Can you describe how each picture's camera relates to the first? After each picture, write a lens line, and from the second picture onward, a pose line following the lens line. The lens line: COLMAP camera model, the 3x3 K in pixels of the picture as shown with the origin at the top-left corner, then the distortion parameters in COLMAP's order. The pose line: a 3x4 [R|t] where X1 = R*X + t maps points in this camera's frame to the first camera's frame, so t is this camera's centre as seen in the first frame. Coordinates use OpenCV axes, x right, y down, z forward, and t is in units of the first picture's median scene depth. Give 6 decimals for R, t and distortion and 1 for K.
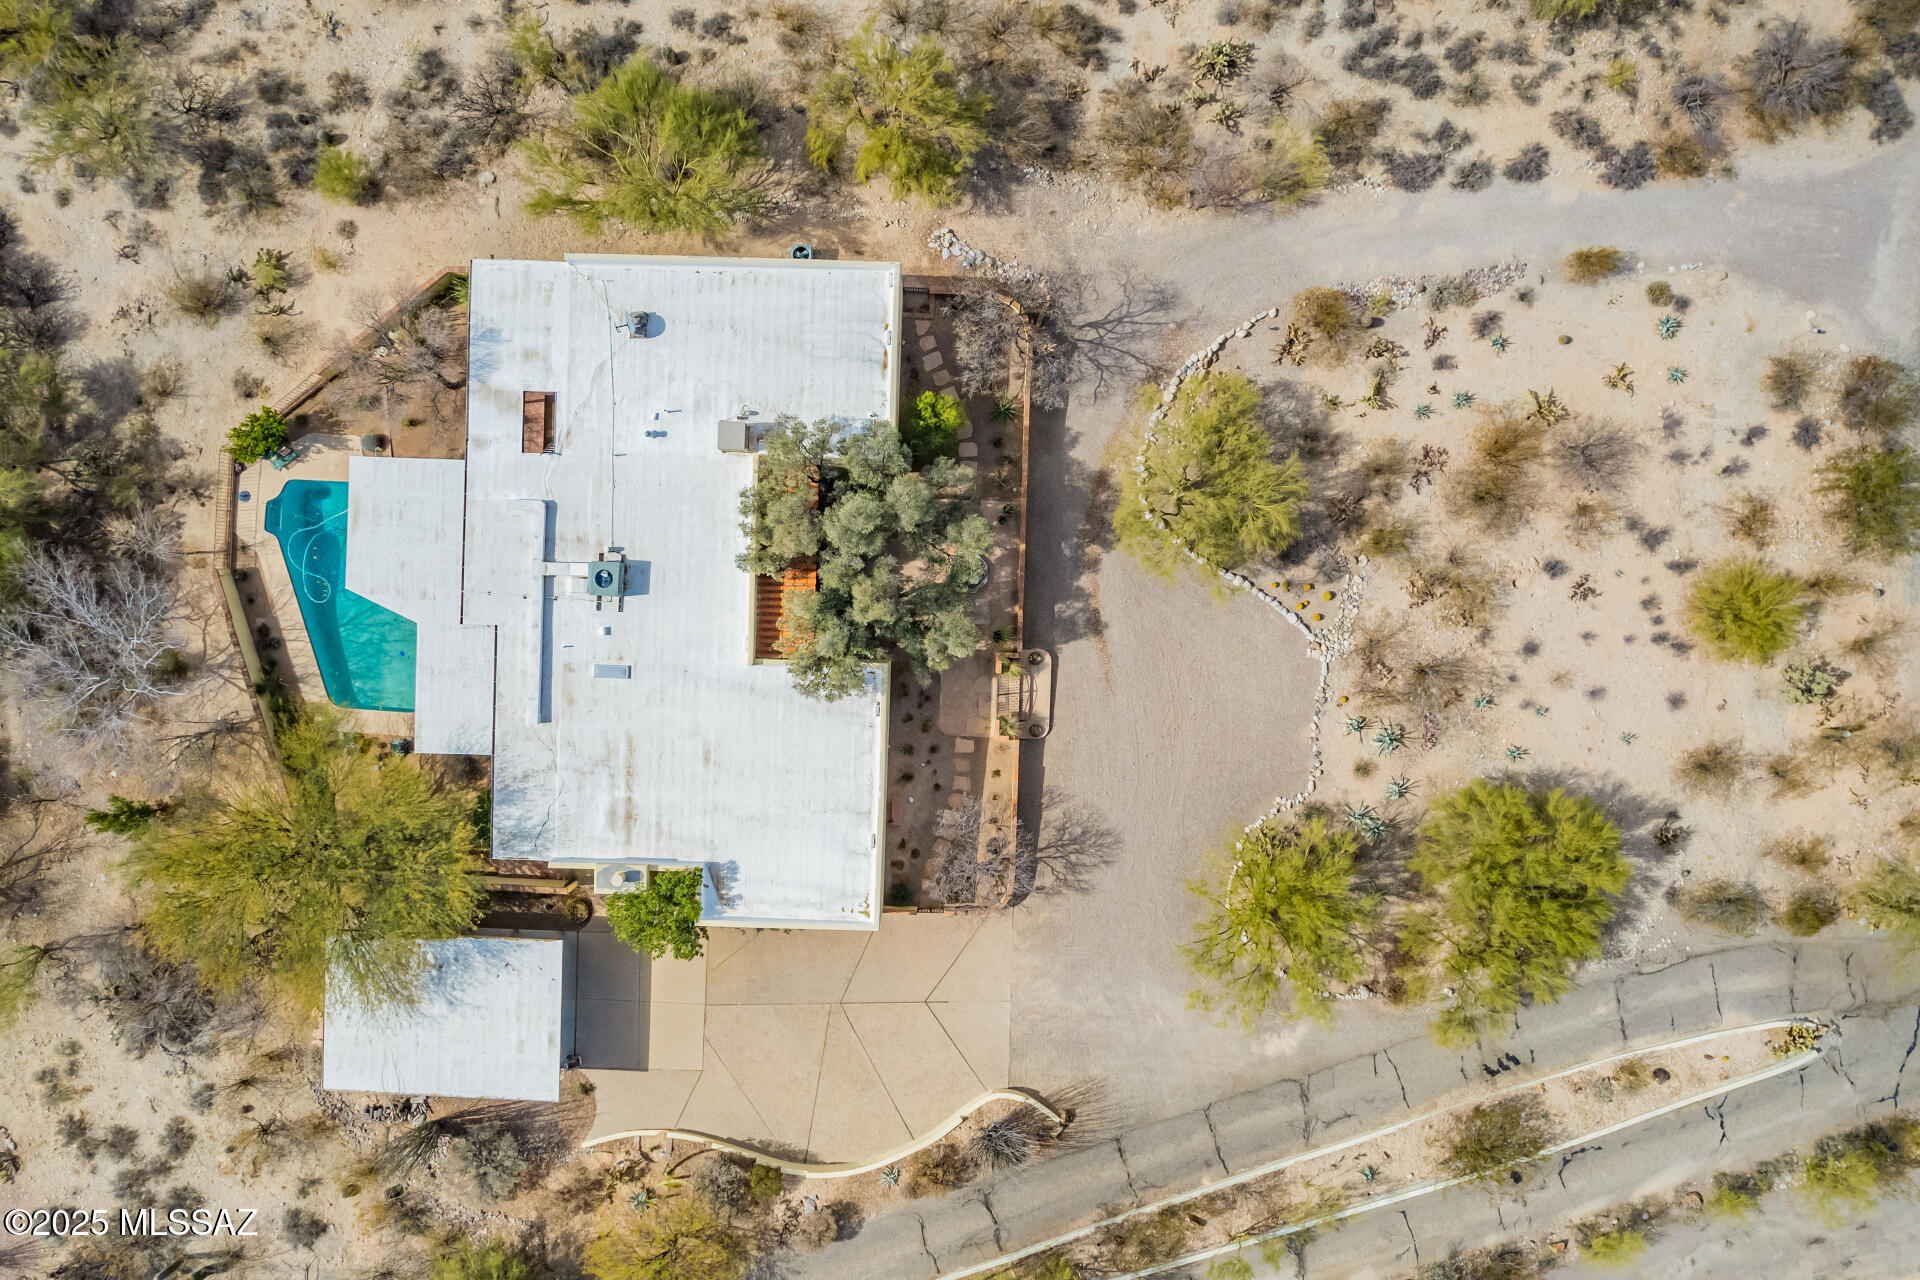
lens RADIAL K [[1506.9, 0, 955.5], [0, 1506.9, 606.0], [0, 0, 1]] dist [-0.072899, 0.070463]
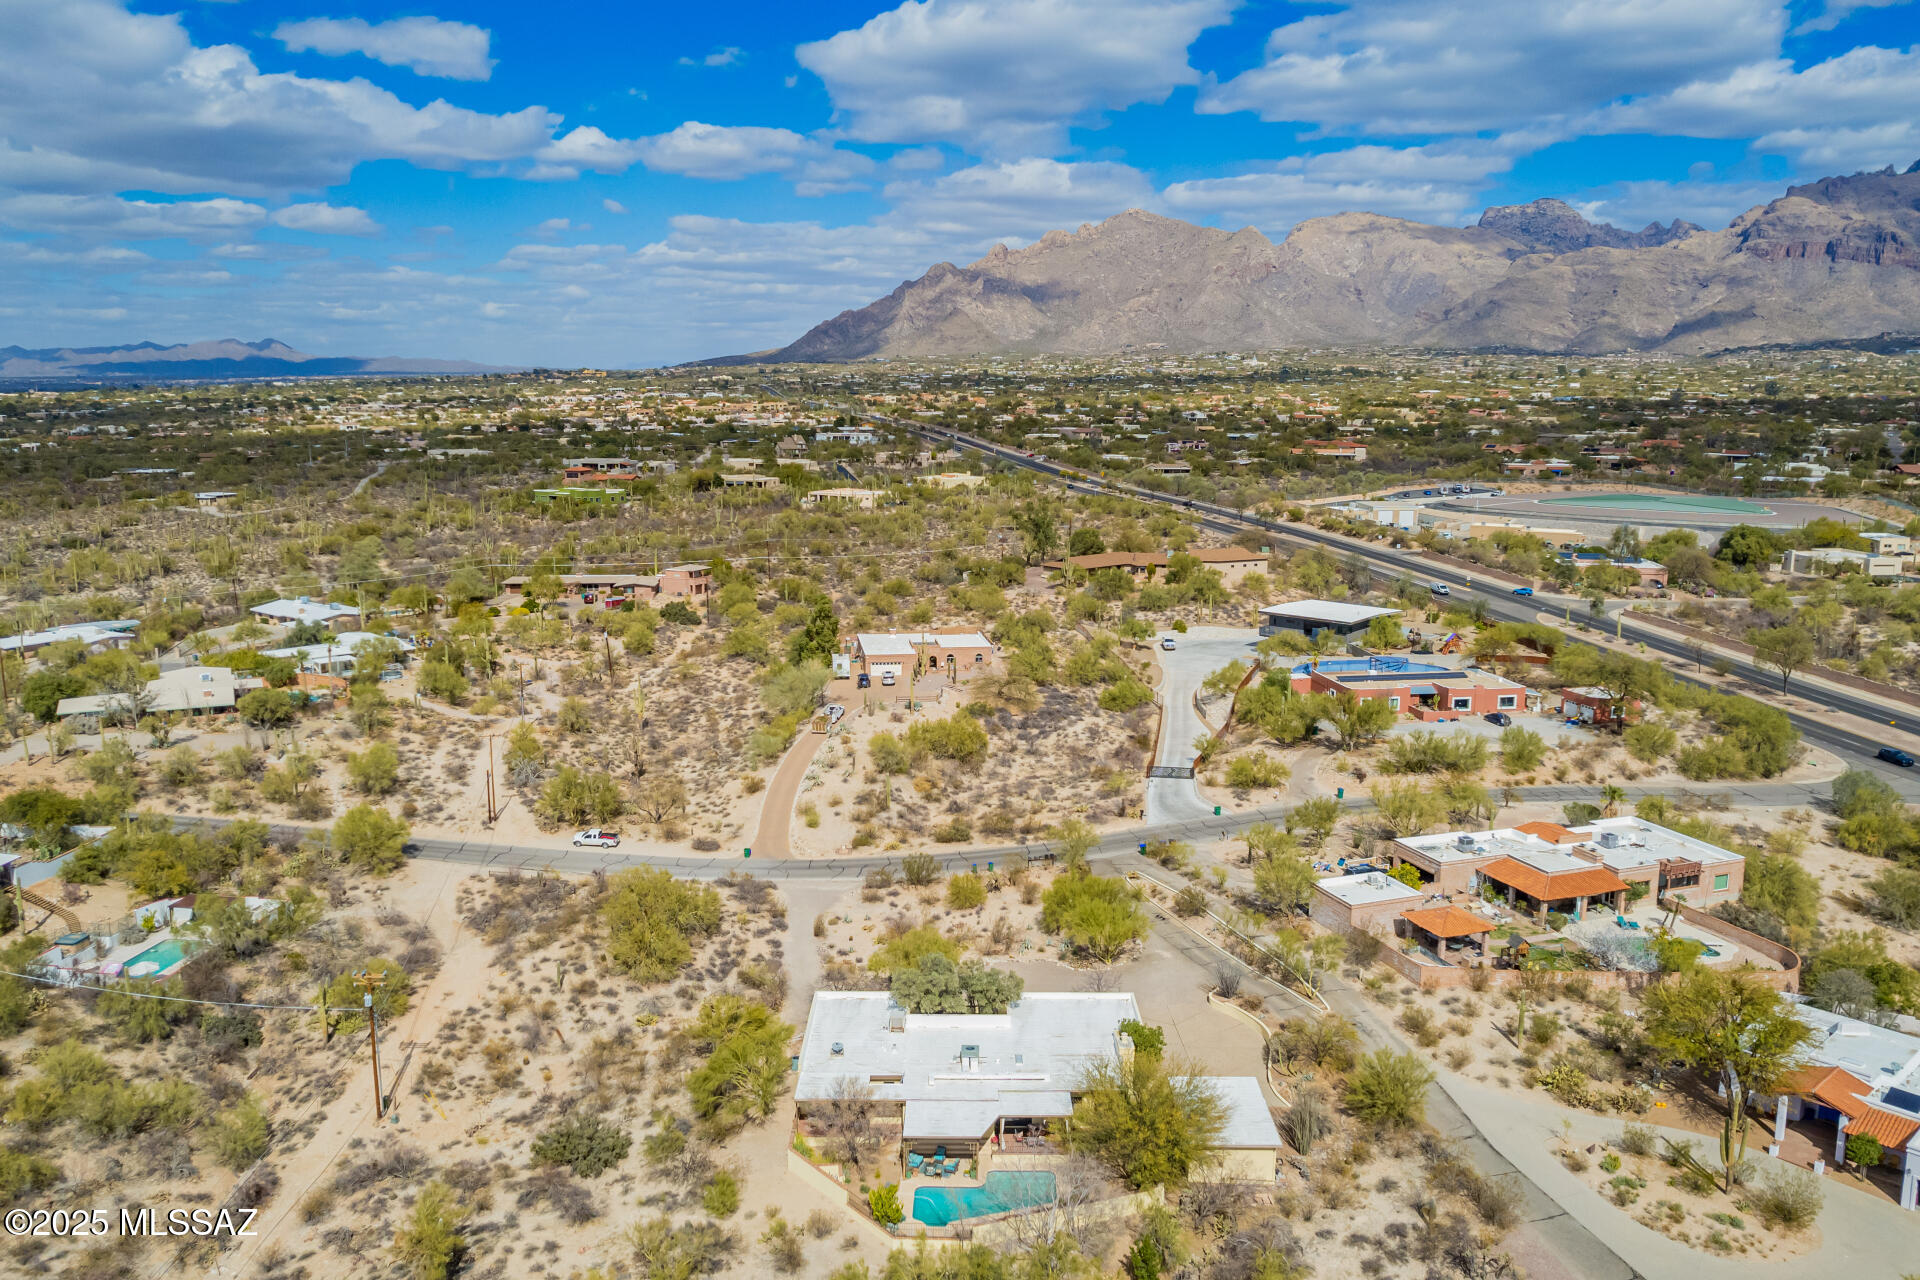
lens RADIAL K [[1491.7, 0, 950.4], [0, 1491.7, 598.1], [0, 0, 1]] dist [-0.067876, 0.053615]
pose [[-0.025708, -0.152454, 0.987976, -1.841493], [0.999642, -0.011264, 0.024273, -0.076602], [0.007428, 0.988246, 0.152689, 0.128214]]
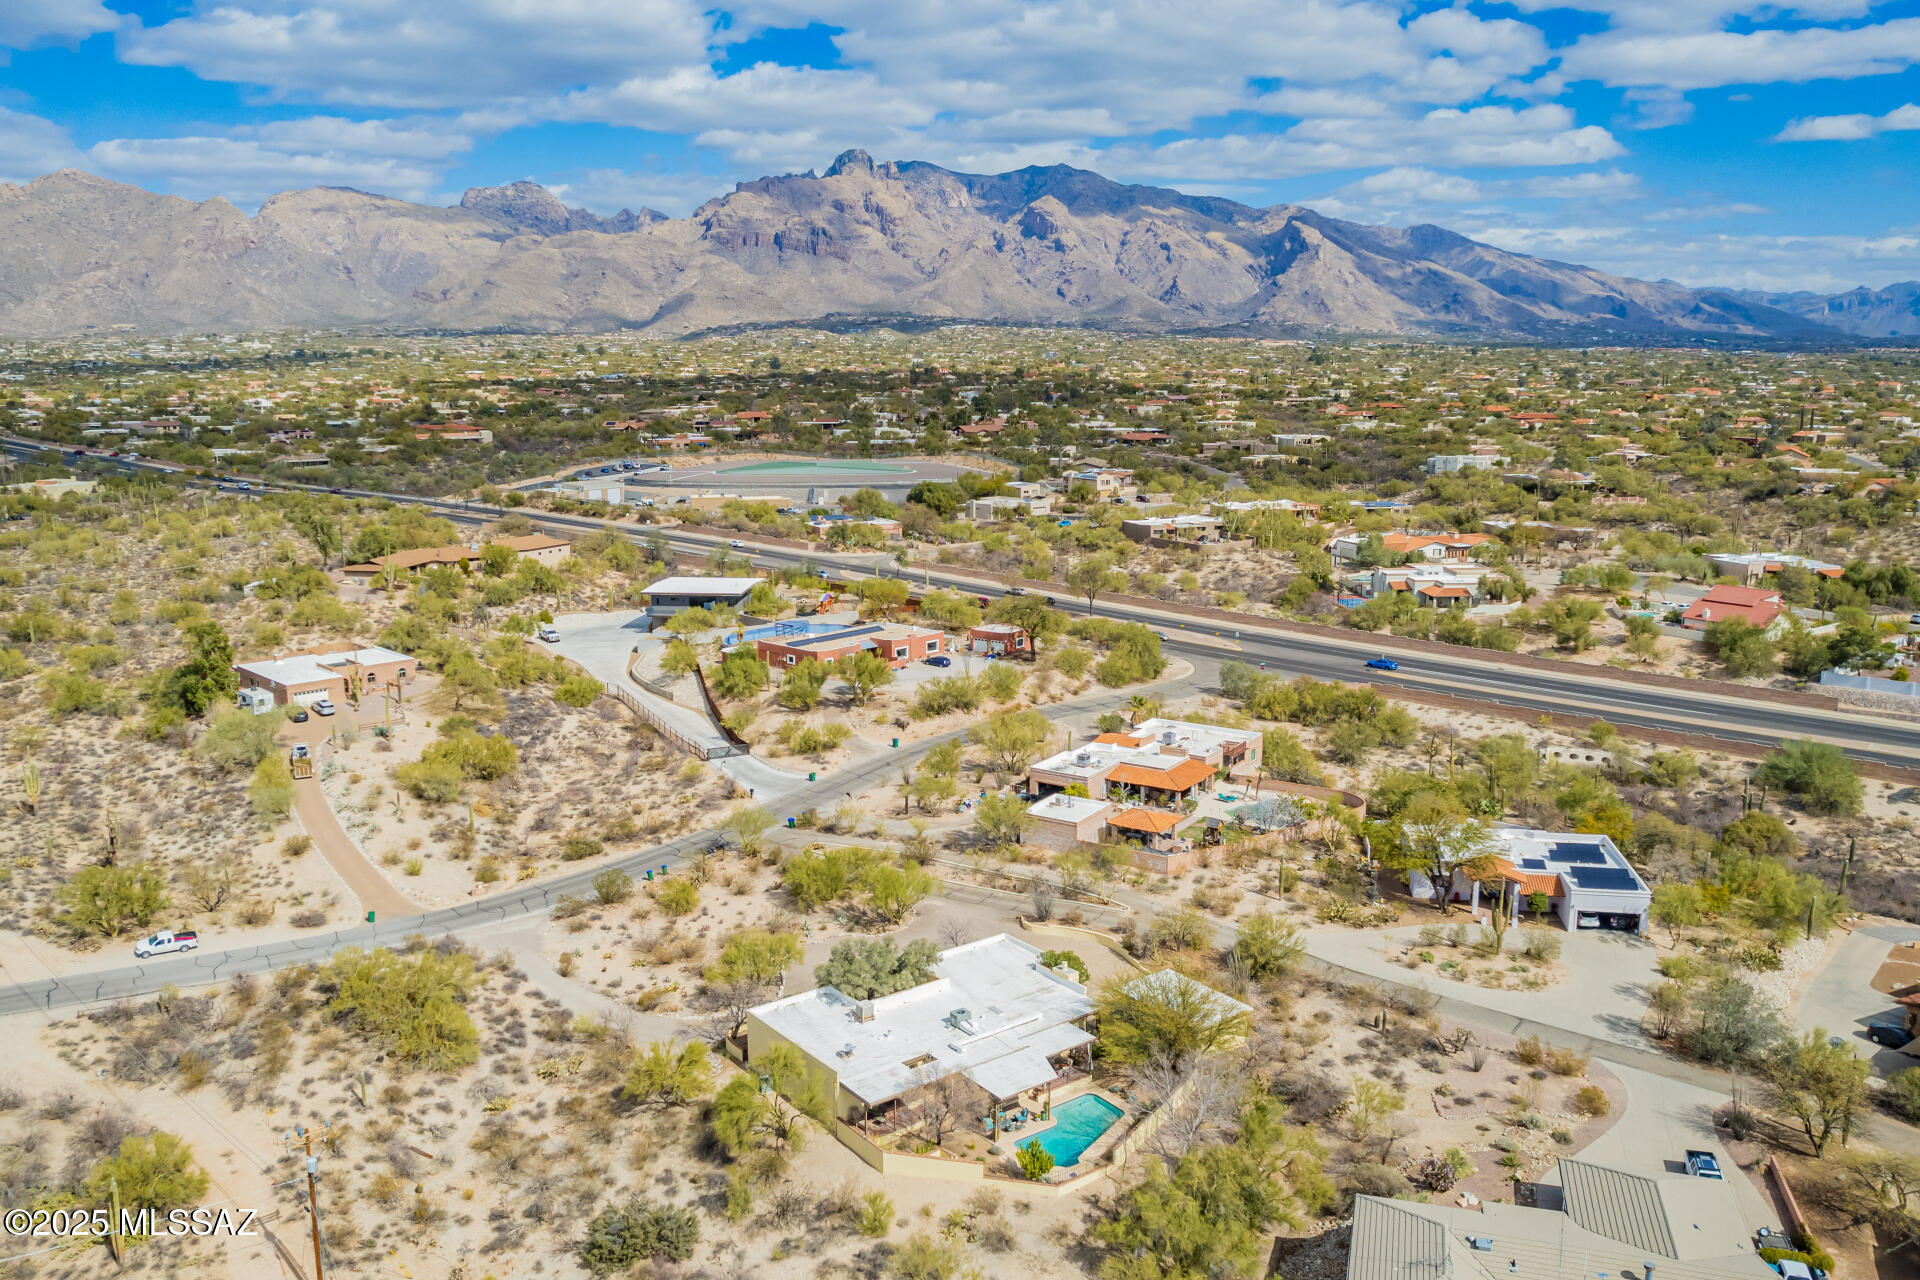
lens RADIAL K [[1487.3, 0, 954.7], [0, 1487.3, 639.7], [0, 0, 1]] dist [-0.069859, 0.056441]
pose [[-0.633270, -0.148969, 0.759459, -1.500608], [0.773903, -0.130208, 0.619774, -1.074826], [0.006561, 0.980232, 0.197745, 0.115350]]
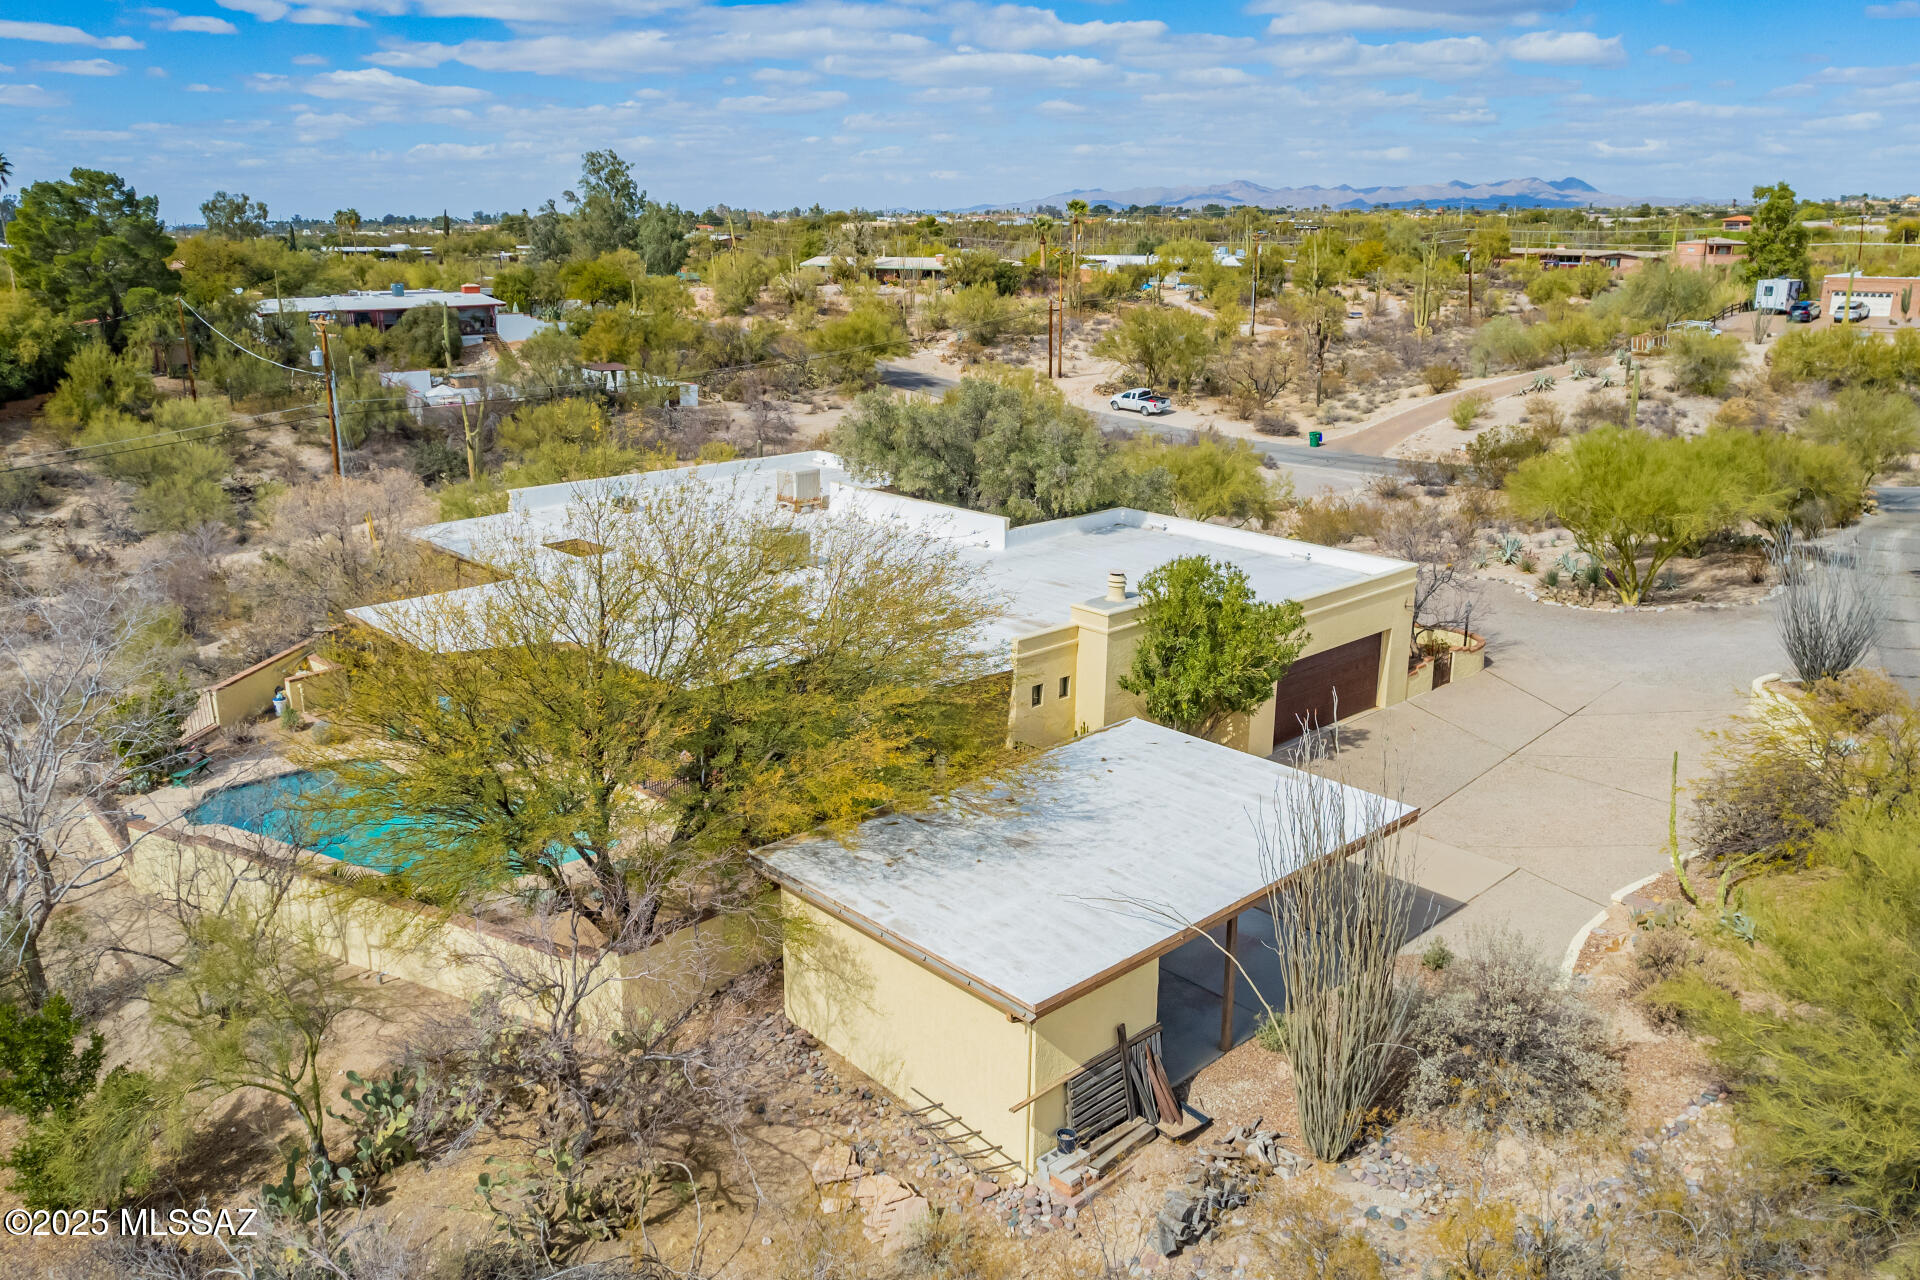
lens RADIAL K [[1478.4, 0, 954.9], [0, 1478.4, 636.1], [0, 0, 1]] dist [-0.070289, 0.051794]
pose [[0.711289, -0.194097, 0.675569, -0.601709], [0.702881, 0.189488, -0.685604, 0.487075], [0.005062, 0.962507, 0.271208, 0.781930]]
